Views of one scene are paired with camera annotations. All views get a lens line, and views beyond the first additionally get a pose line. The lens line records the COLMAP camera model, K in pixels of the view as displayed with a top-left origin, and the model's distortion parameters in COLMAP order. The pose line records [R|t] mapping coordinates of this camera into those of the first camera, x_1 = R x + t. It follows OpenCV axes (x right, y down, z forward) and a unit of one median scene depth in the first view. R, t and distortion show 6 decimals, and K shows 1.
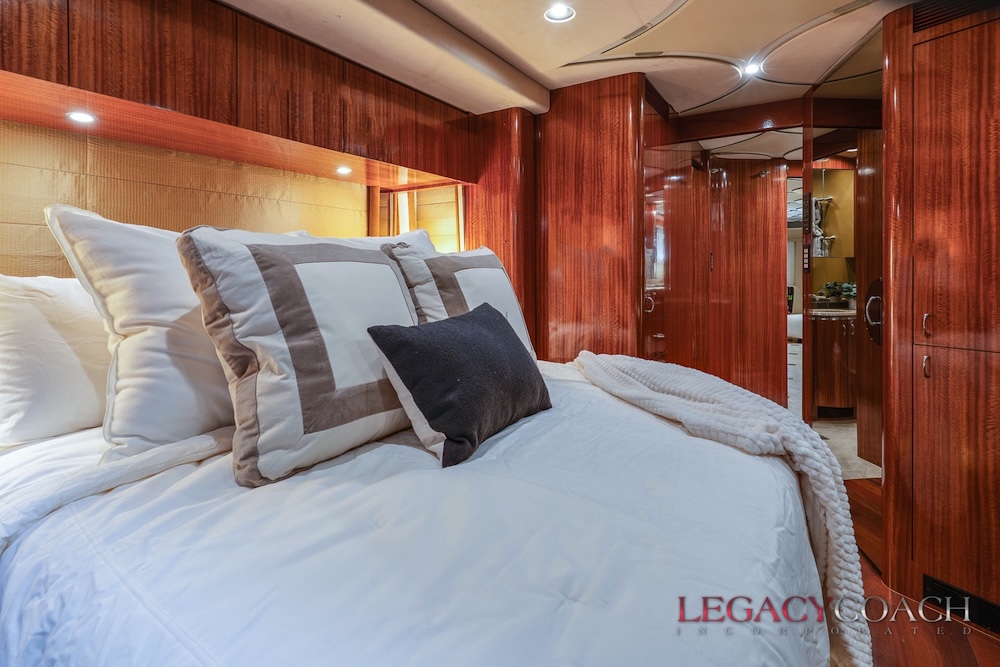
lens RADIAL K [[488.7, 0, 497.6], [0, 488.7, 285.5], [0, 0, 1]] dist [-0.001808, 0.000944]
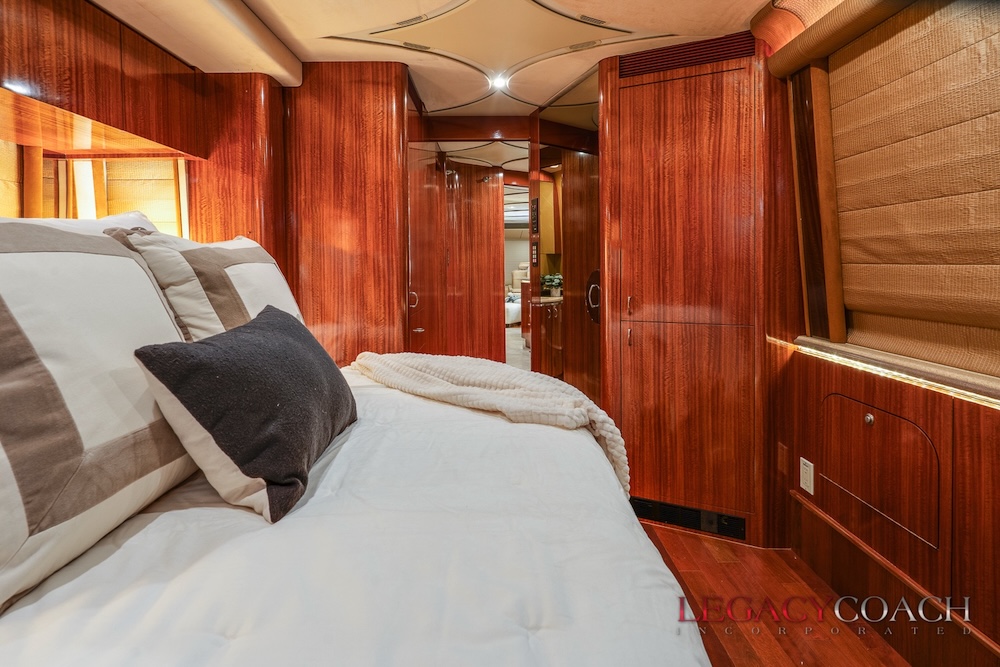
lens RADIAL K [[488.7, 0, 497.6], [0, 488.7, 285.5], [0, 0, 1]] dist [-0.001808, 0.000944]
pose [[0.838793, -0.028585, 0.543700, -0.094101], [0.024730, 0.999590, 0.014401, -0.000032], [-0.543889, 0.001366, 0.839156, 0.071976]]
